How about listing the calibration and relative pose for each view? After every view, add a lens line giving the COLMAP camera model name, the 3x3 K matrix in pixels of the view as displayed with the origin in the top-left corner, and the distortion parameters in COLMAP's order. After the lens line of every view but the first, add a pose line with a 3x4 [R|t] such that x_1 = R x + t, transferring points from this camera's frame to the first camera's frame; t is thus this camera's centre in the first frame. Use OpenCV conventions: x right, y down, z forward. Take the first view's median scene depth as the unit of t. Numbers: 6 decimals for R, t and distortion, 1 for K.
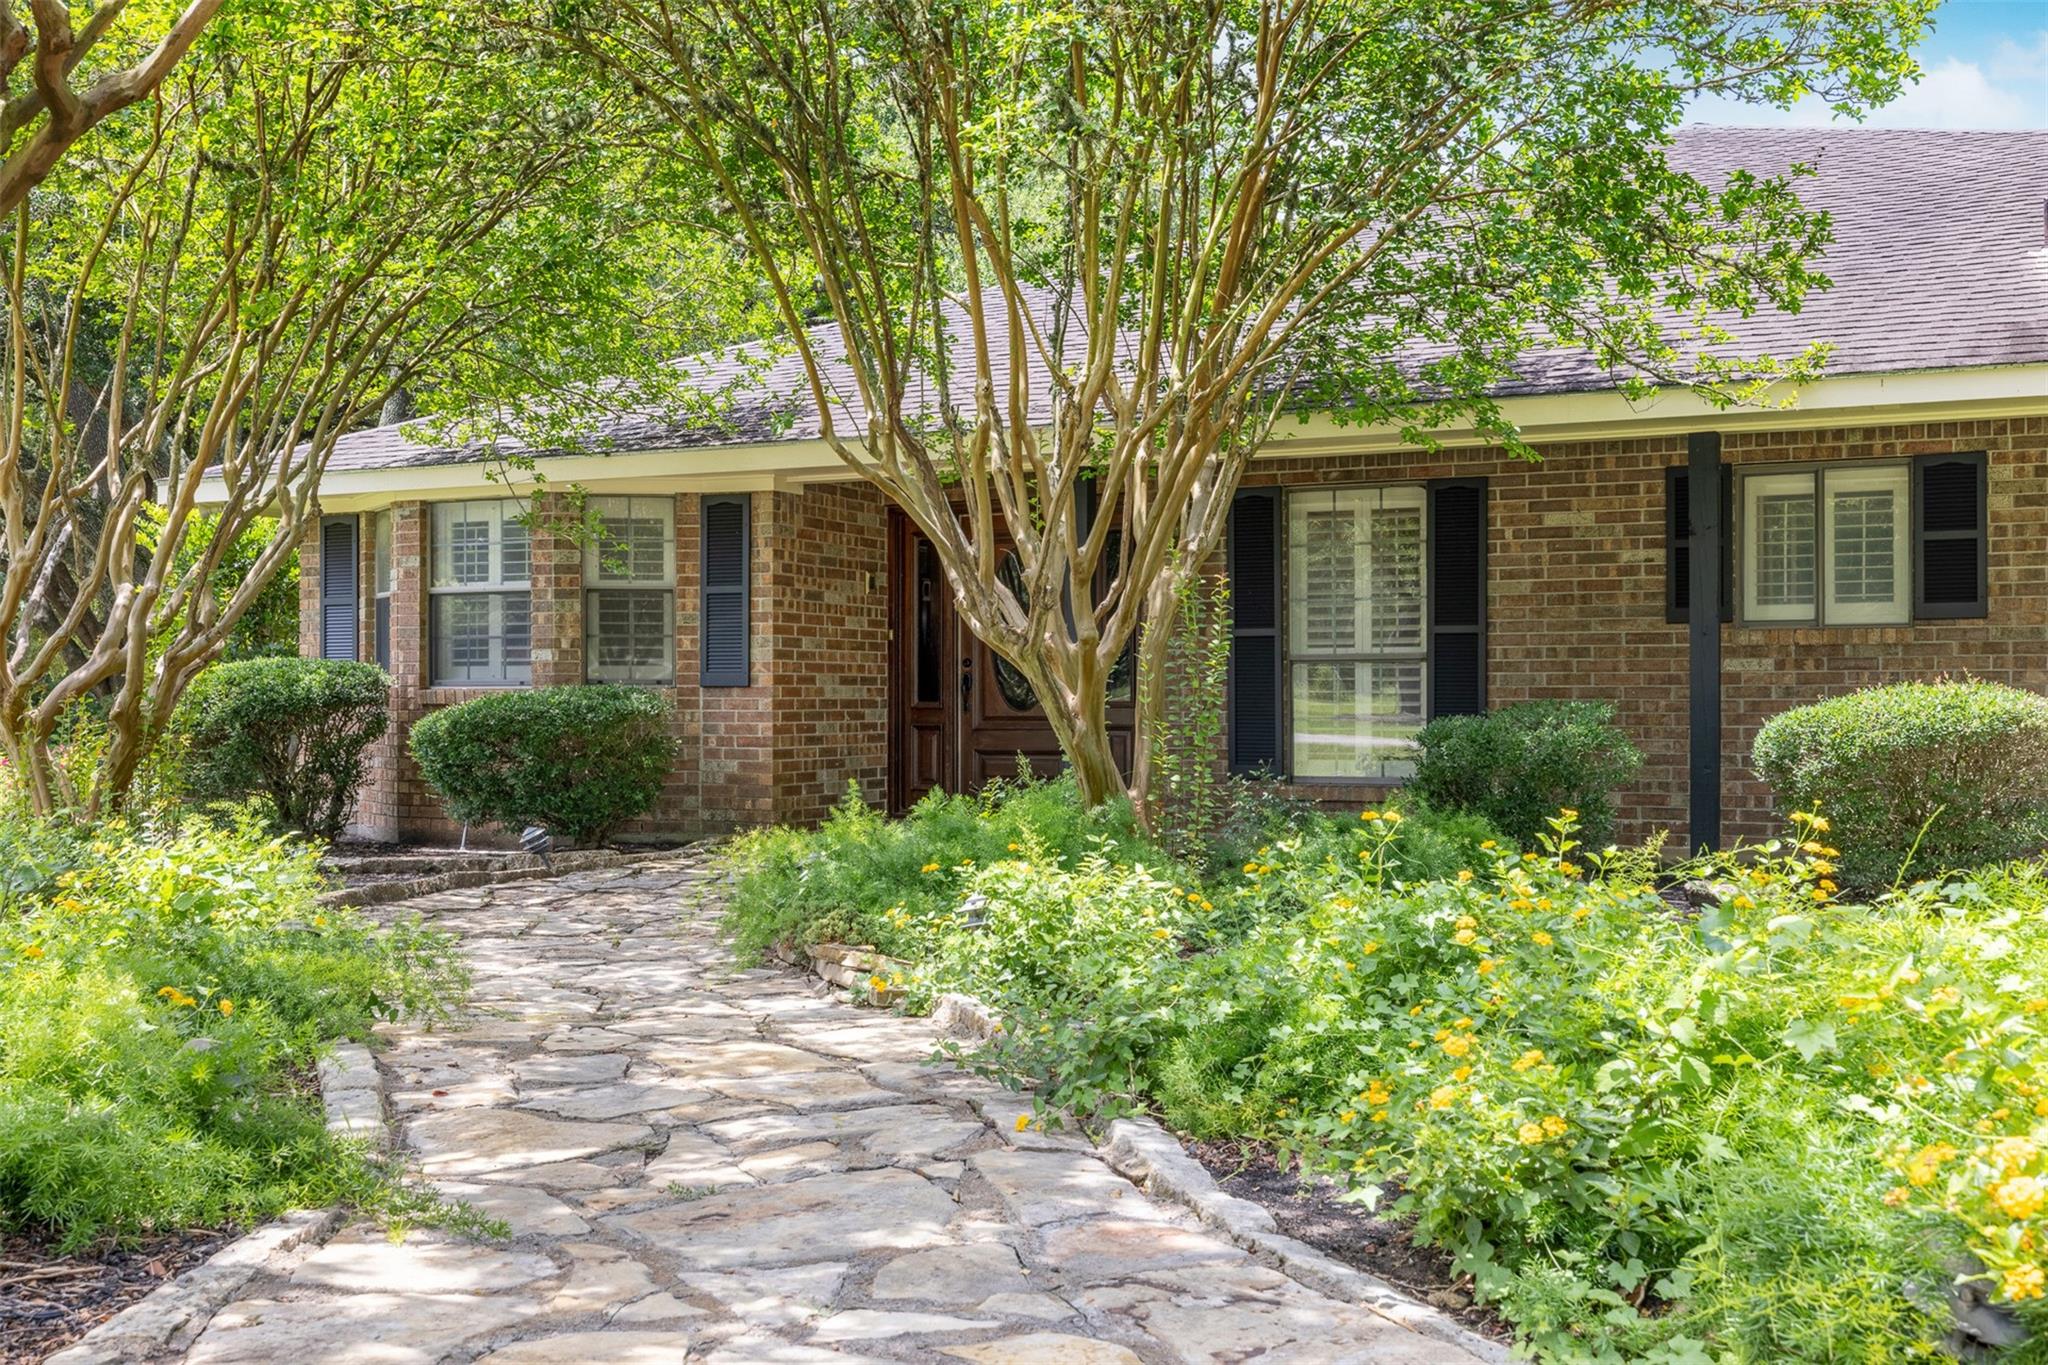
lens RADIAL K [[2019.1, 0, 1025.4], [0, 2019.1, 681.7], [0, 0, 1]] dist [0.001491, 0.000000]
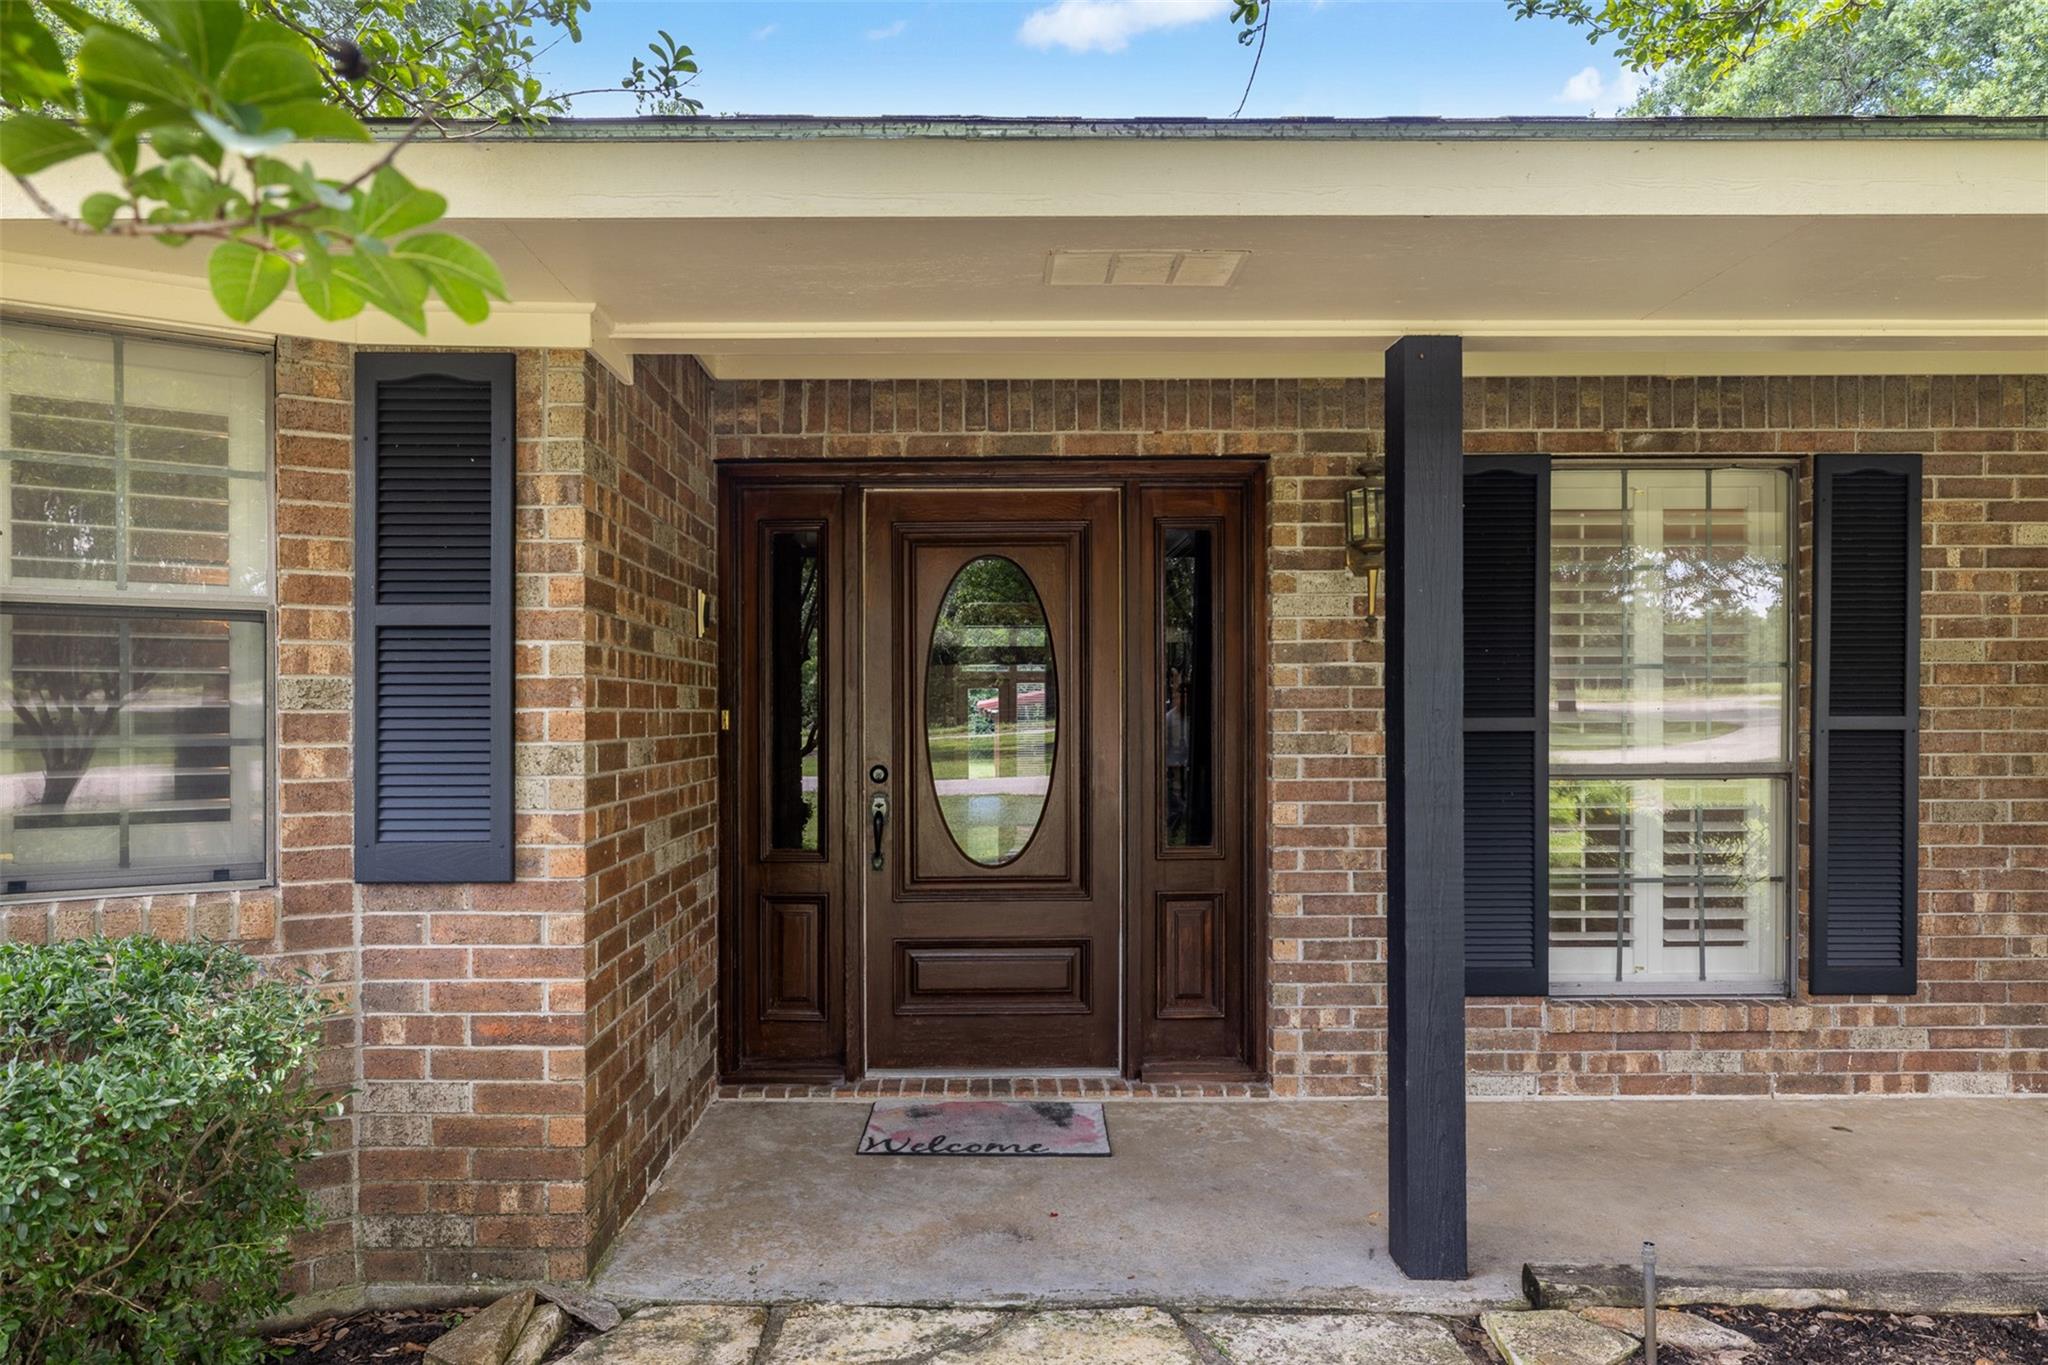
lens RADIAL K [[1288.8, 0, 978.3], [0, 1288.8, 715.1], [0, 0, 1]] dist [0.004080, 0.000969]
pose [[0.906741, -0.002490, 0.421681, -0.157900], [-0.001640, 0.999954, 0.009431, -0.030049], [-0.421685, -0.009243, 0.906695, 0.747183]]
